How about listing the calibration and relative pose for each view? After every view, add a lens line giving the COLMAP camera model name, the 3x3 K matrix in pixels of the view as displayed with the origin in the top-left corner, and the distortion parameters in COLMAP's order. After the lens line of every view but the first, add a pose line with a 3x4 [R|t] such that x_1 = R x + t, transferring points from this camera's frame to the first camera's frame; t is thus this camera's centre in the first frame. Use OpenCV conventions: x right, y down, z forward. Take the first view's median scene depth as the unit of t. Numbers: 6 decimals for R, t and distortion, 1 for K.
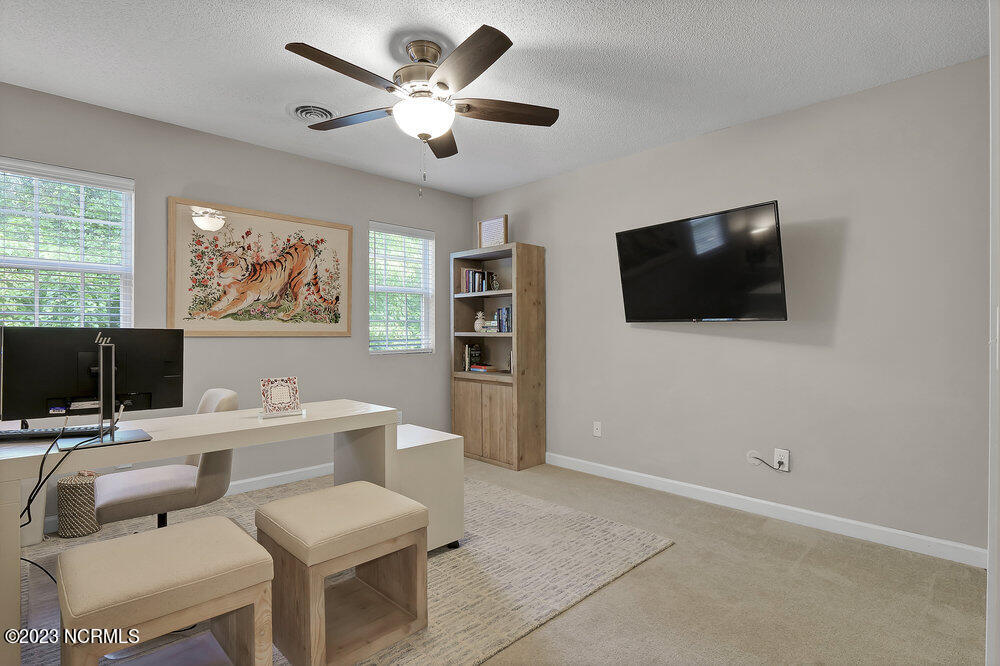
lens RADIAL K [[501.7, 0, 500.0], [0, 501.7, 333.0], [0, 0, 1]] dist [-0.001671, -0.000339]
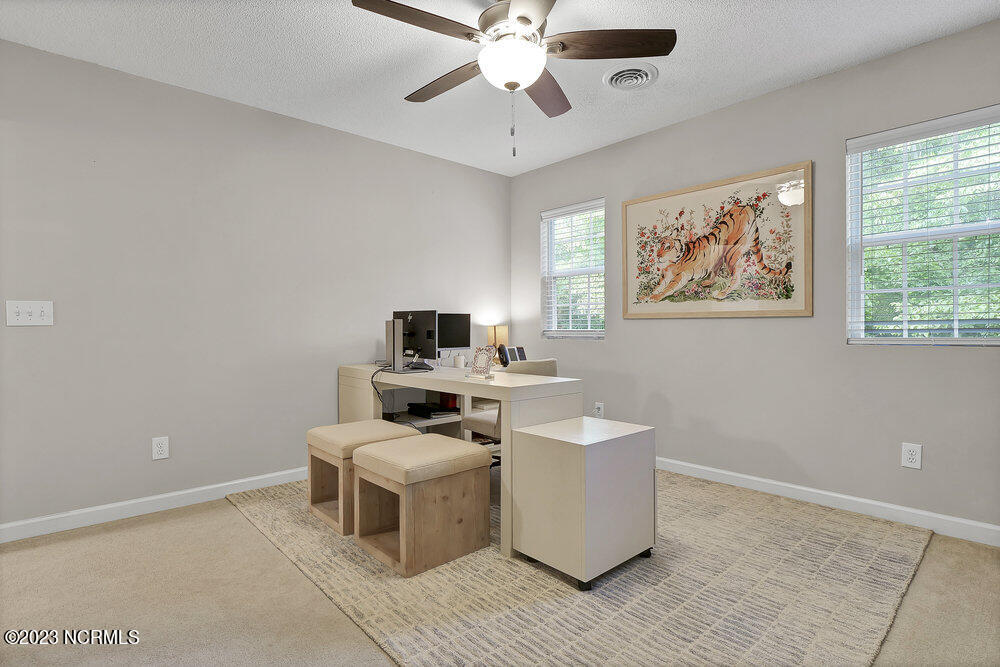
lens RADIAL K [[501.7, 0, 500.0], [0, 501.7, 333.5], [0, 0, 1]] dist [-0.001671, -0.000339]
pose [[-0.046030, 0.010743, -0.998882, 0.492662], [0.001566, 0.999942, 0.010682, 0.026154], [0.998939, -0.001072, -0.046044, 0.674143]]
